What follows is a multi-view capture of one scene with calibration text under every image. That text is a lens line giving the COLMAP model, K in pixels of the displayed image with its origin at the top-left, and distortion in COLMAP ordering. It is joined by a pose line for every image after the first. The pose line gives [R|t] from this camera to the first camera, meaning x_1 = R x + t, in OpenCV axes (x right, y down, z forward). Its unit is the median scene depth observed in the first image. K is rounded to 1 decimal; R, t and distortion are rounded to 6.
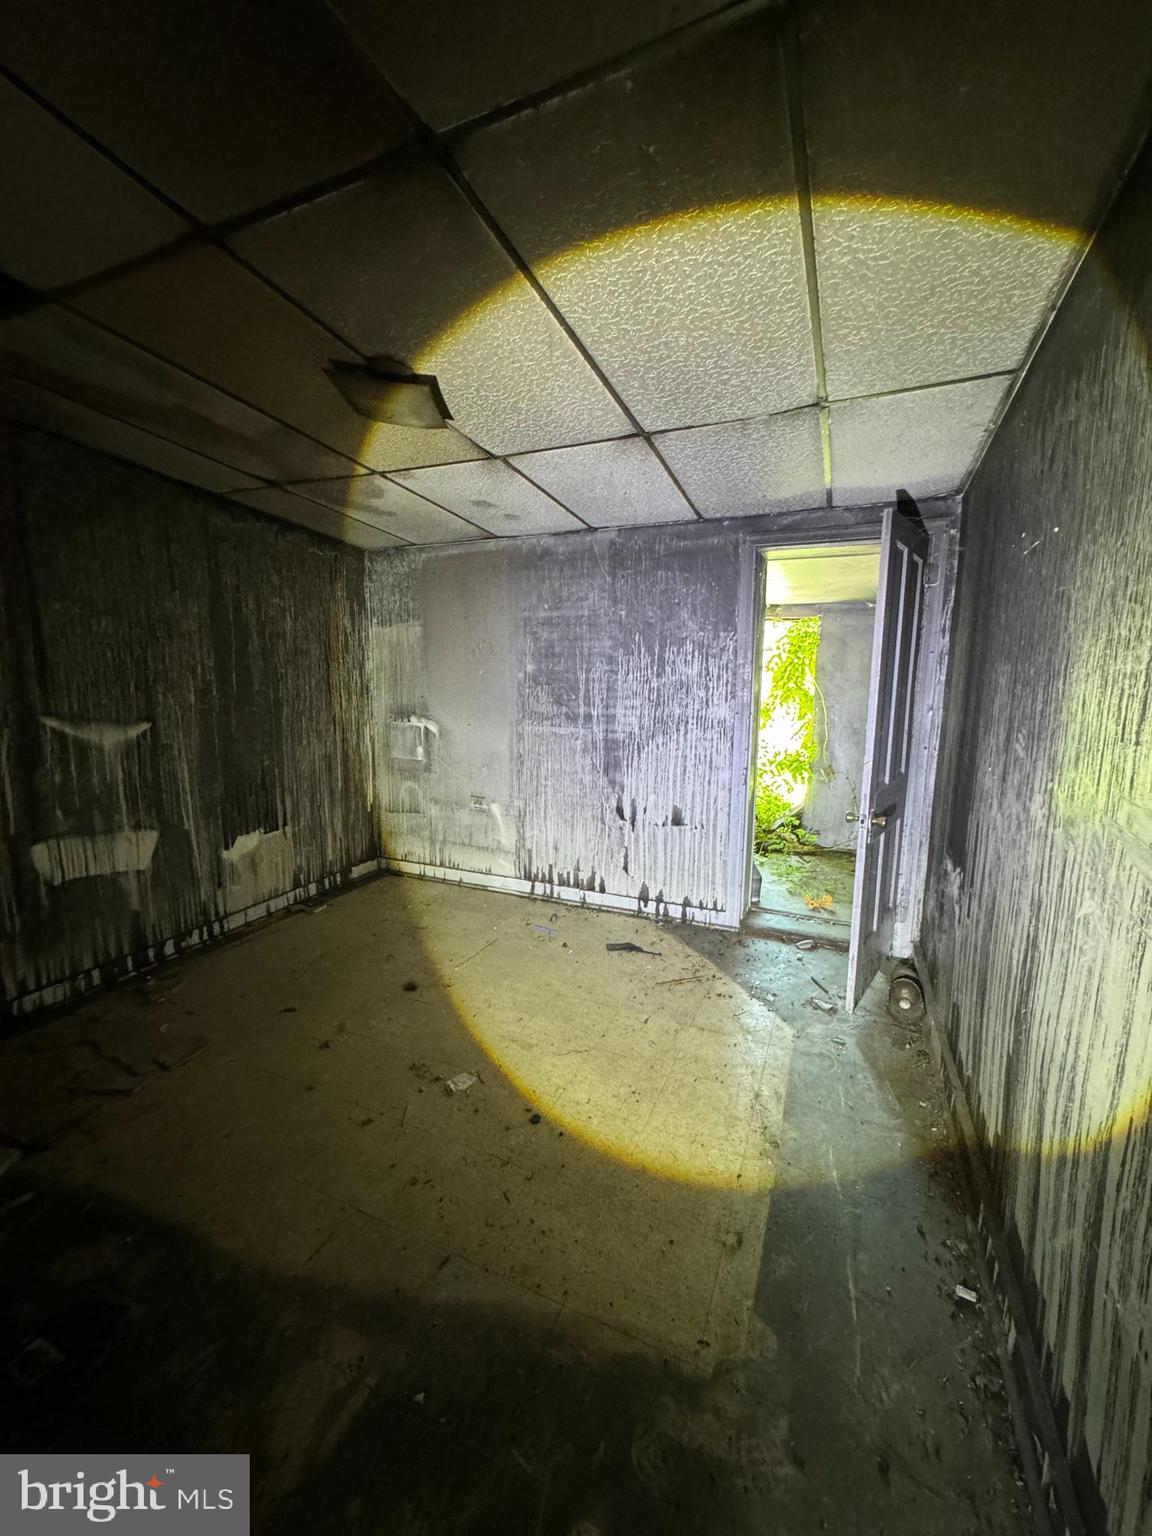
lens RADIAL K [[611.3, 0, 576.0], [0, 611.3, 768.0], [0, 0, 1]] dist [-0.001207, -0.000028]
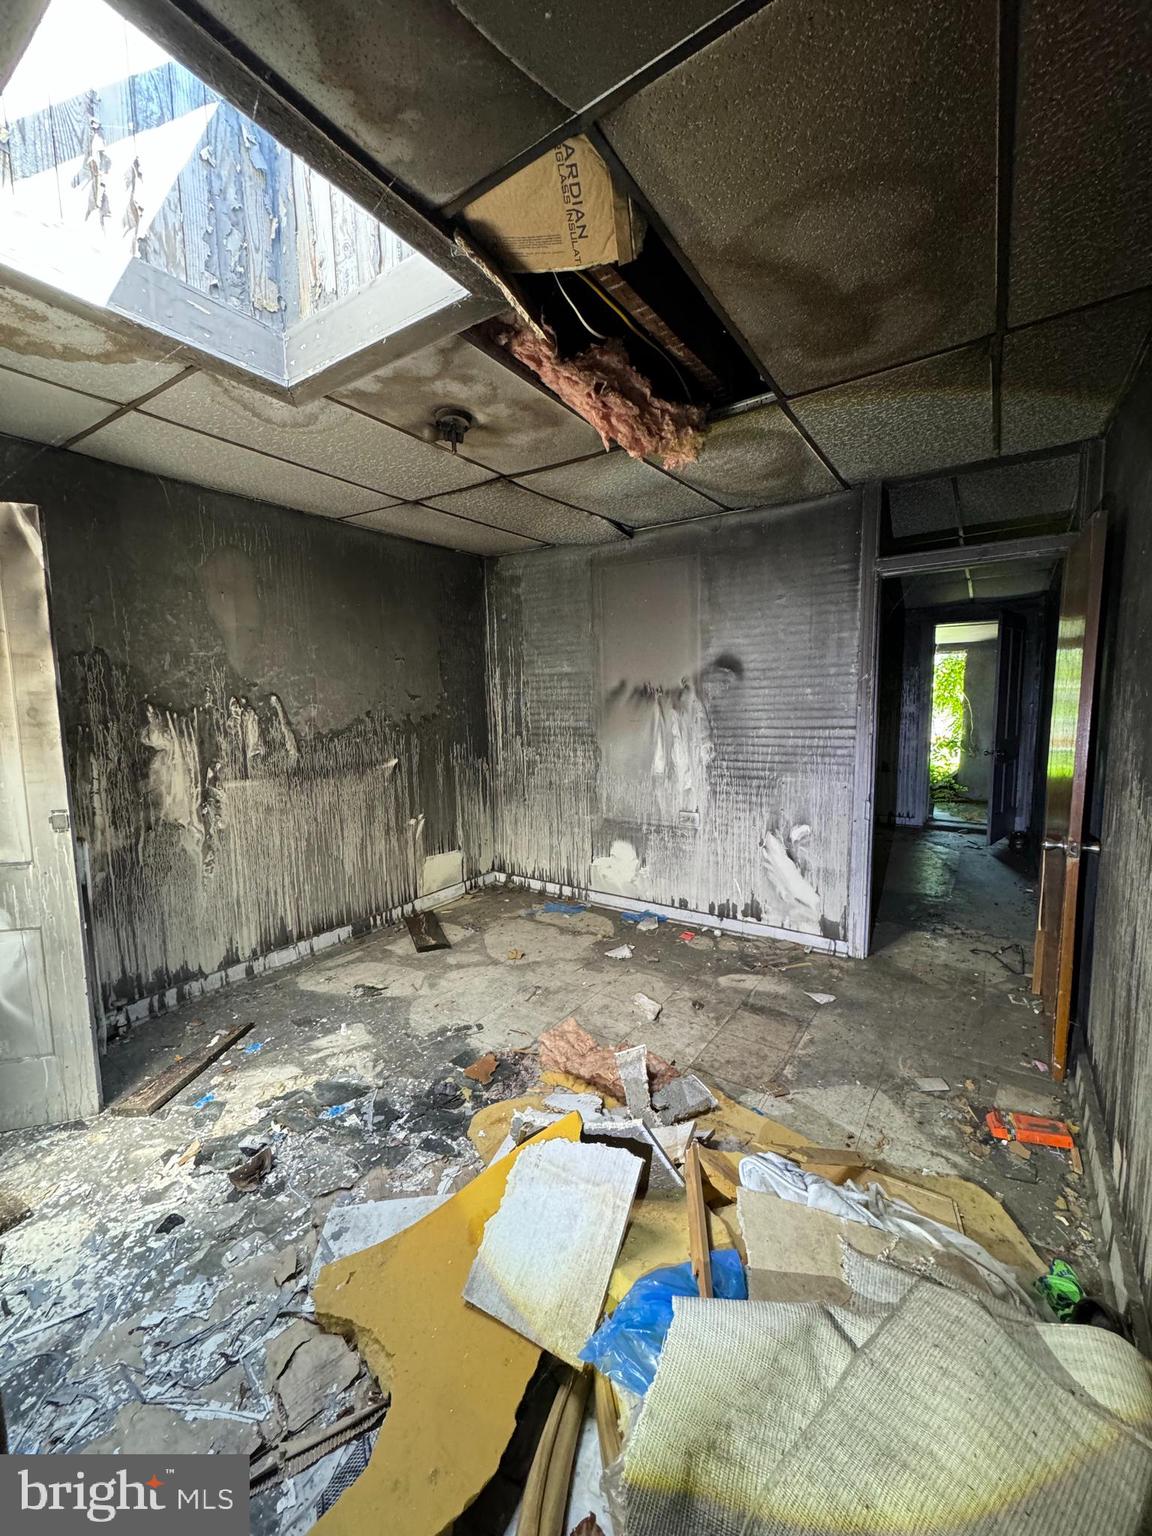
lens RADIAL K [[611.3, 0, 576.0], [0, 611.3, 768.0], [0, 0, 1]] dist [-0.001207, -0.000028]
pose [[0.983118, -0.009011, -0.182752, -0.305561], [0.002878, 0.999425, -0.033795, 0.105698], [0.182952, 0.032699, 0.982578, -0.726262]]
